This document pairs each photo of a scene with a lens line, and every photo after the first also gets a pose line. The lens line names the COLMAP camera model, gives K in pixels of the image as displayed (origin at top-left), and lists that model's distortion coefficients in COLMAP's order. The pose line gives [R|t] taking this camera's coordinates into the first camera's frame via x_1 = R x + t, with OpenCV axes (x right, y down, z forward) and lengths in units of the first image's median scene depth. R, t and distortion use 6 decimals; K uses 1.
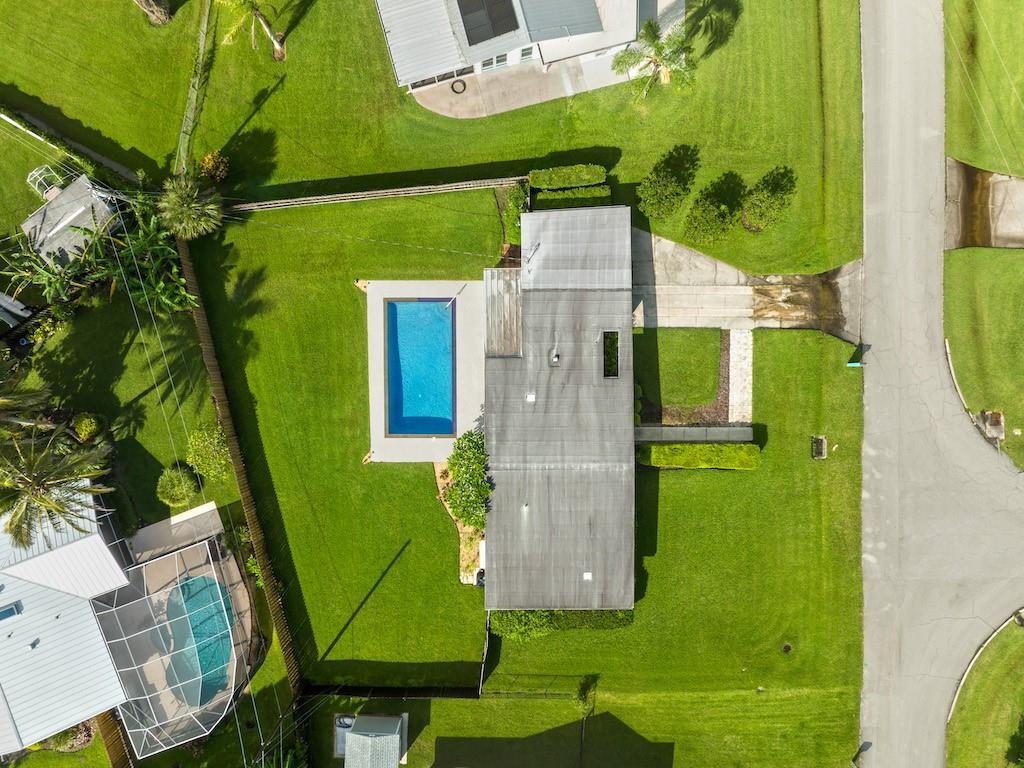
lens RADIAL K [[724.2, 0, 515.5], [0, 724.2, 381.7], [0, 0, 1]] dist [-0.034057, 0.004939]
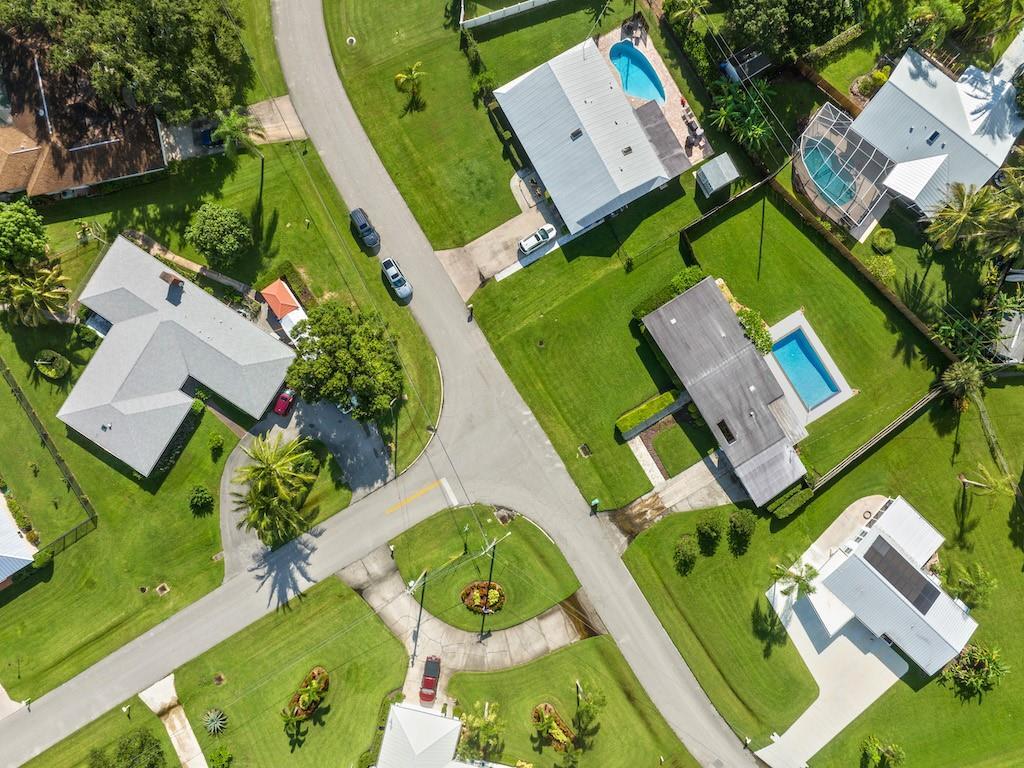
lens RADIAL K [[724.2, 0, 512.6], [0, 724.2, 374.7], [0, 0, 1]] dist [-0.034057, 0.004939]
pose [[-0.848410, 0.529317, -0.004805, 0.489503], [-0.529295, -0.848422, -0.005205, 0.355887], [-0.006832, -0.001872, 0.999975, -0.759826]]
